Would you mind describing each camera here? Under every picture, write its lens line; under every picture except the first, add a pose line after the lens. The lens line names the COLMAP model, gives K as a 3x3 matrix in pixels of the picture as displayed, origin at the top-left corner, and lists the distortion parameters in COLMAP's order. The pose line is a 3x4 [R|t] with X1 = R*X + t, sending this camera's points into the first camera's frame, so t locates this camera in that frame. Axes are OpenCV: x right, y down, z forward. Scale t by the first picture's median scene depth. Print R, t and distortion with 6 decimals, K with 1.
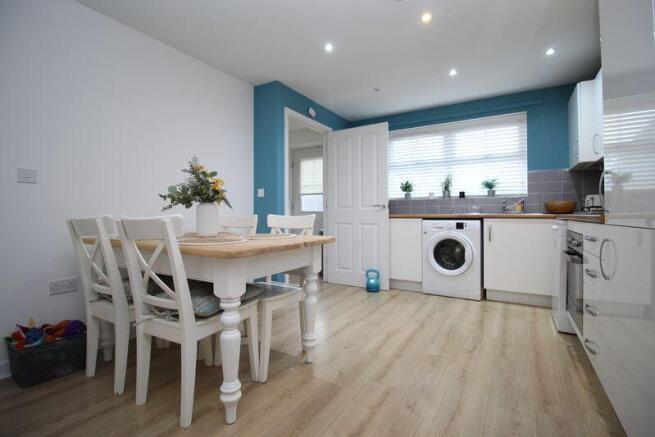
lens RADIAL K [[307.8, 0, 330.7], [0, 307.8, 209.2], [0, 0, 1]] dist [-0.001685, -0.000728]
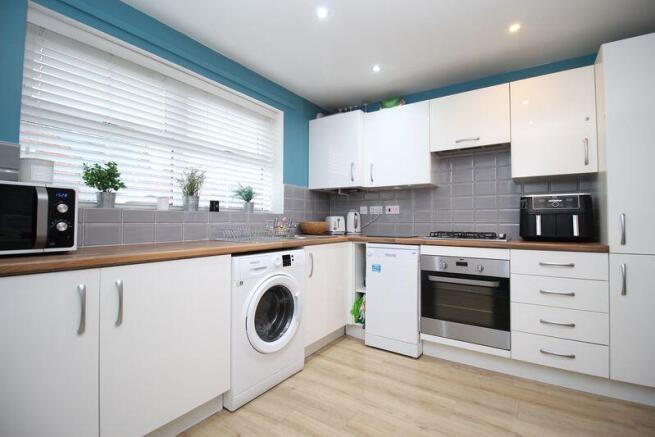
lens RADIAL K [[307.8, 0, 328.8], [0, 307.8, 212.0], [0, 0, 1]] dist [-0.001685, -0.000728]
pose [[0.018152, 0.034251, 0.999248, -0.180224], [-0.021438, 0.999197, -0.033859, -0.021938], [-0.999605, -0.020807, 0.018872, 0.865726]]
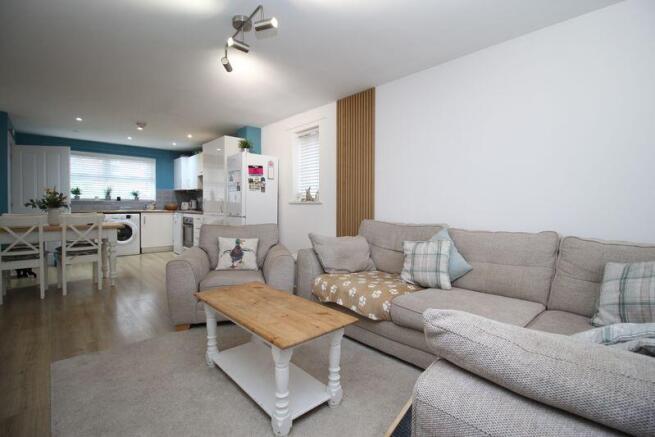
lens RADIAL K [[307.8, 0, 325.0], [0, 307.8, 208.0], [0, 0, 1]] dist [-0.001685, -0.000728]
pose [[0.280153, -0.004359, 0.959946, -0.994738], [-0.023773, 0.999651, 0.011477, -0.047196], [-0.959661, -0.026036, 0.279952, -0.640962]]
